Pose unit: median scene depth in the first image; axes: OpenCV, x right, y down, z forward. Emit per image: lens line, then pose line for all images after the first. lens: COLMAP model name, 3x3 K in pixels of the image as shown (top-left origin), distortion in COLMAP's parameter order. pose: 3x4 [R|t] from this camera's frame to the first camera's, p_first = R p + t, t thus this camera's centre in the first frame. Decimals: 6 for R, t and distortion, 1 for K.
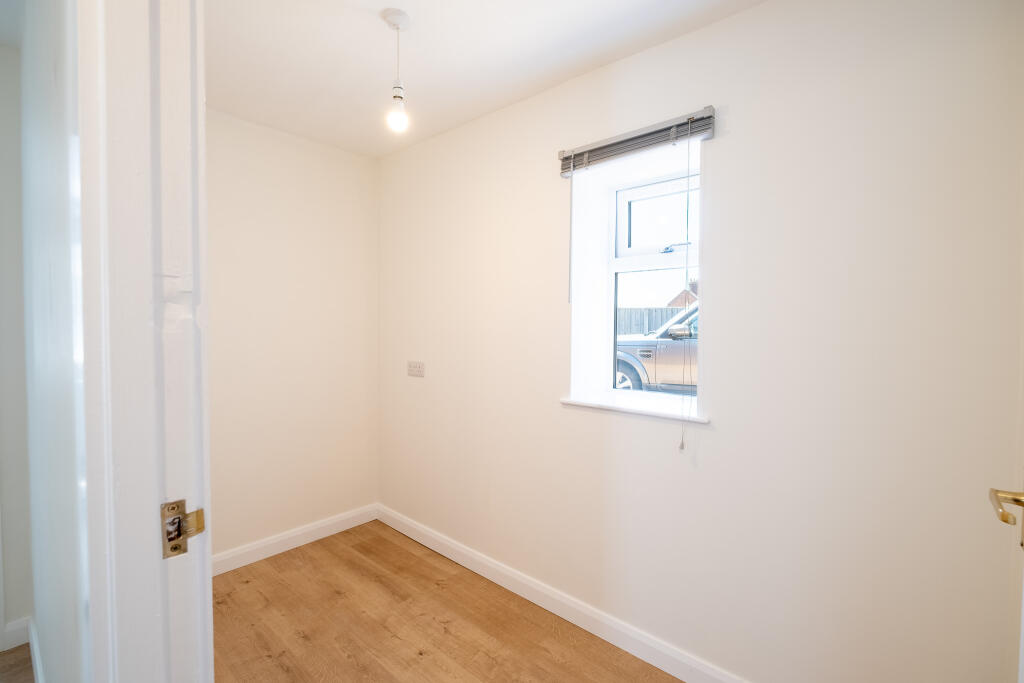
lens RADIAL K [[453.9, 0, 517.2], [0, 453.9, 338.2], [0, 0, 1]] dist [-0.007720, -0.000854]
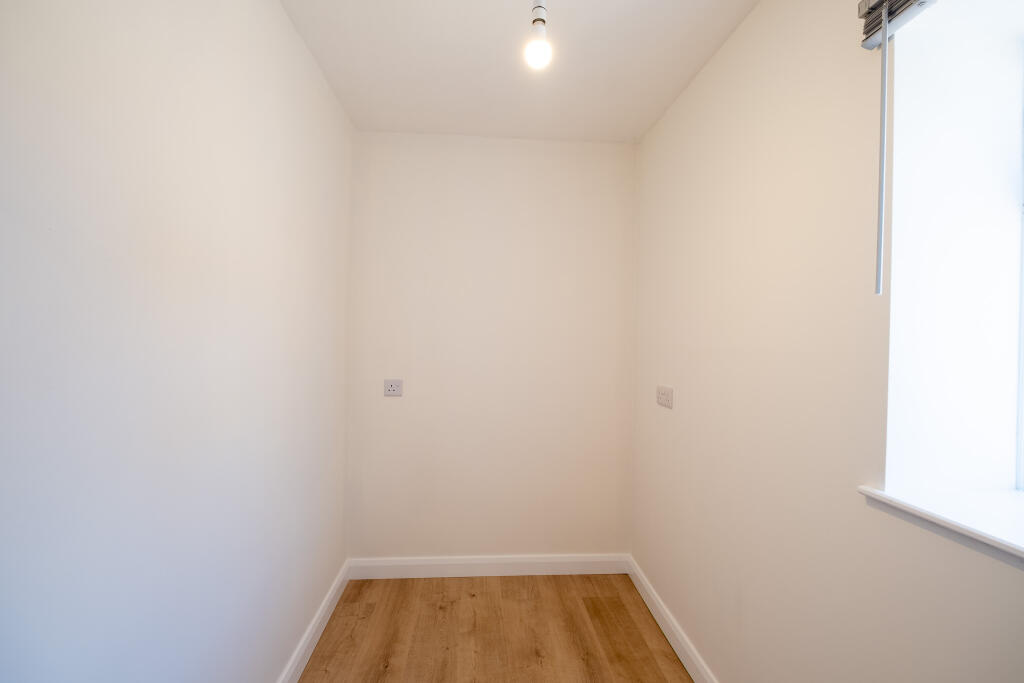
lens RADIAL K [[453.9, 0, 508.7], [0, 453.9, 338.9], [0, 0, 1]] dist [-0.007720, -0.000854]
pose [[0.711452, 0.009680, -0.702668, 0.141374], [-0.034629, 0.999173, -0.021298, -0.004472], [0.701881, 0.039485, 0.711199, 0.307774]]
